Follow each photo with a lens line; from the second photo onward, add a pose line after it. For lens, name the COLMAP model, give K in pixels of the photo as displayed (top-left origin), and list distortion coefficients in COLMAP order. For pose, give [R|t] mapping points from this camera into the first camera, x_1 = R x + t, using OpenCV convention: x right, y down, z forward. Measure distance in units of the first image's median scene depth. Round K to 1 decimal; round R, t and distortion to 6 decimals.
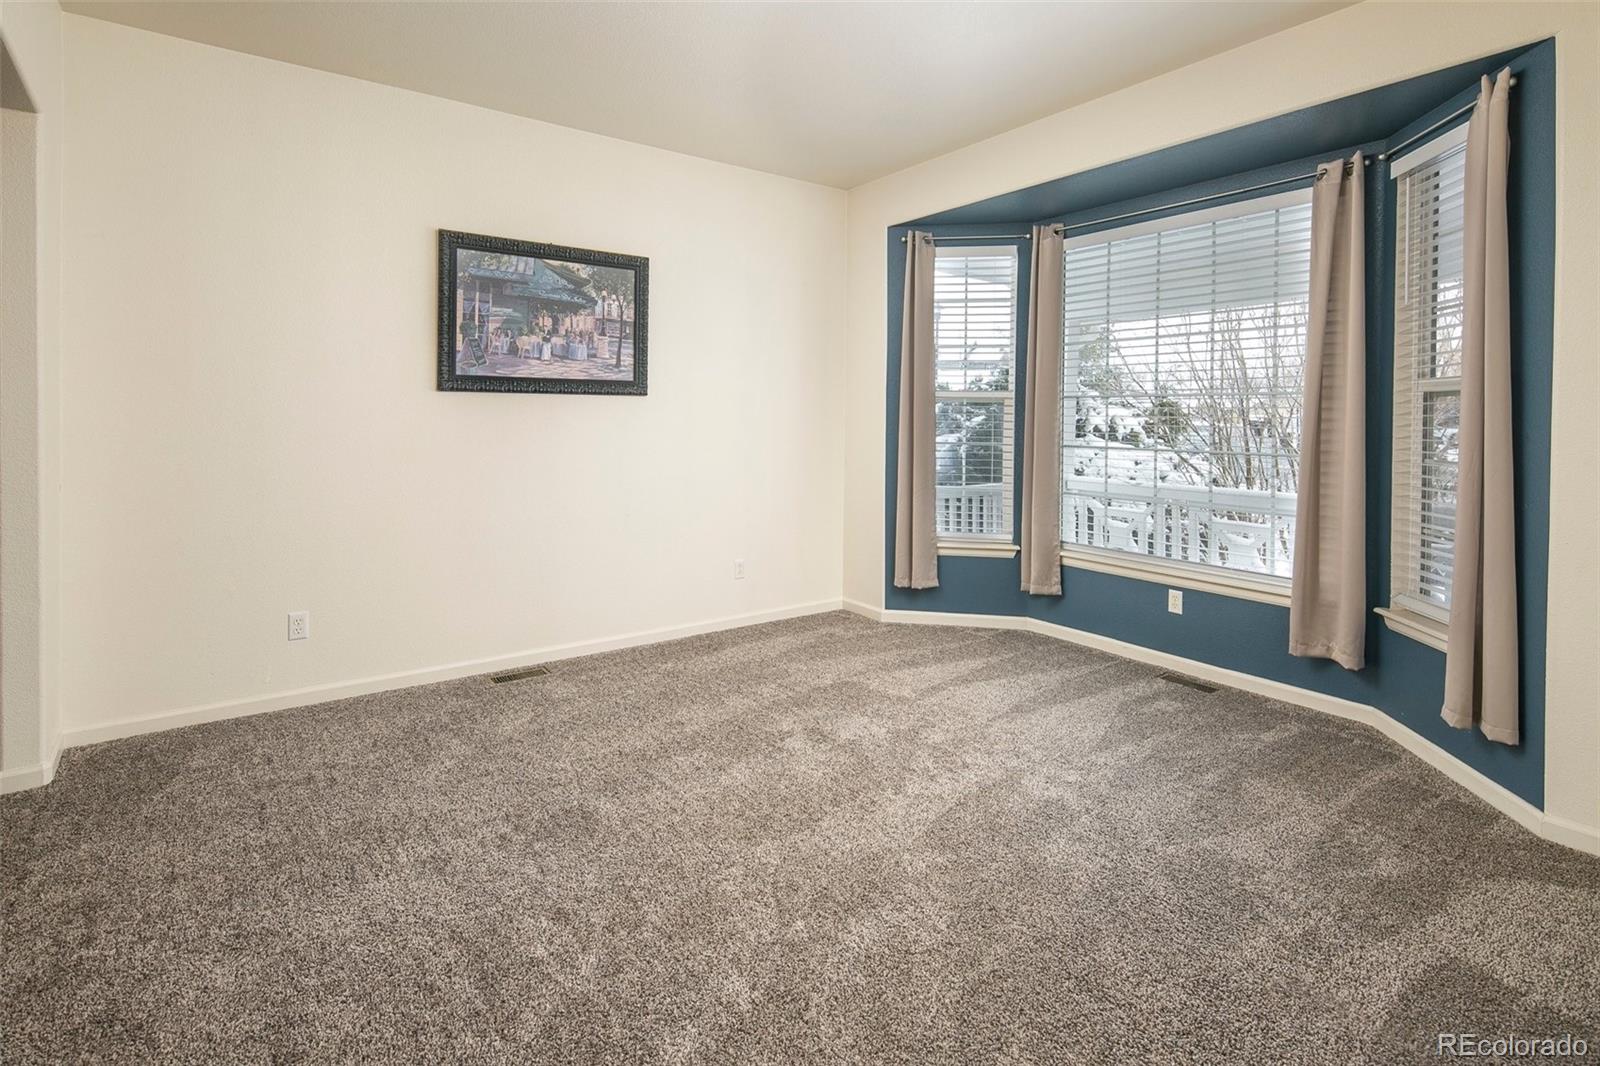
lens RADIAL K [[777.8, 0, 787.8], [0, 777.8, 422.3], [0, 0, 1]] dist [0.003713, -0.003093]
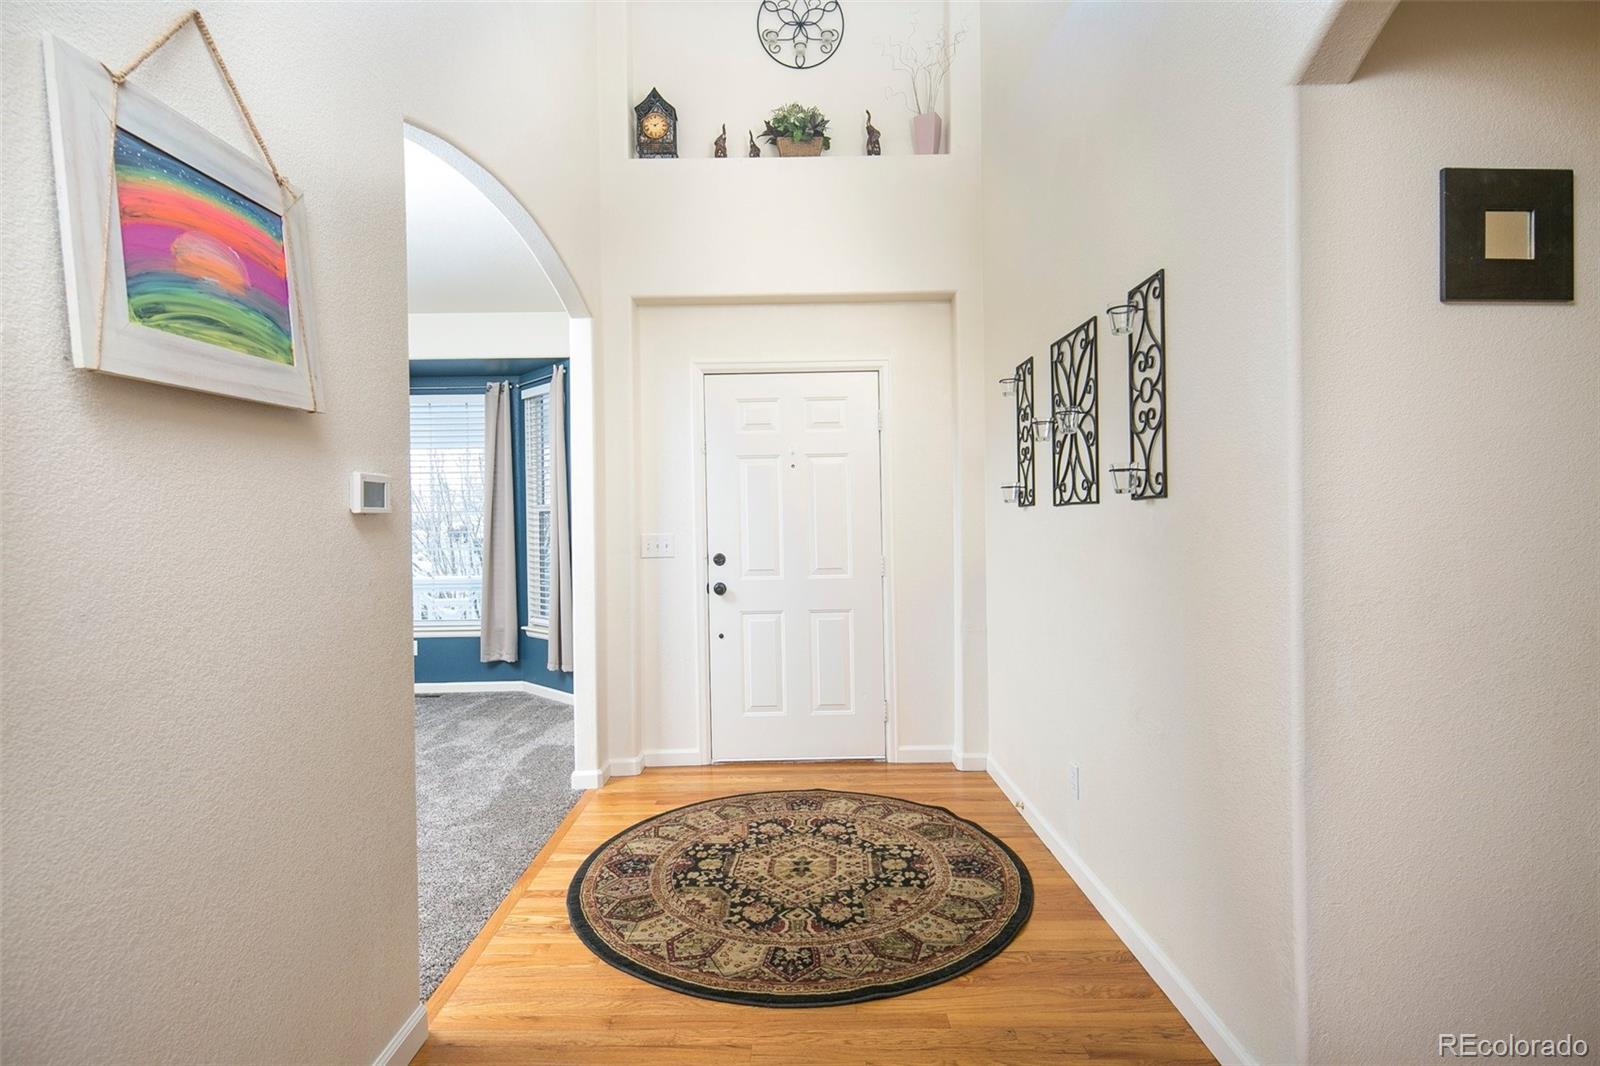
lens RADIAL K [[777.8, 0, 799.8], [0, 777.8, 532.2], [0, 0, 1]] dist [0.003713, -0.003093]
pose [[0.572261, -0.024372, 0.819710, -0.379781], [0.024352, 0.999623, 0.012720, 0.003605], [-0.819710, 0.012683, 0.572638, -0.605704]]
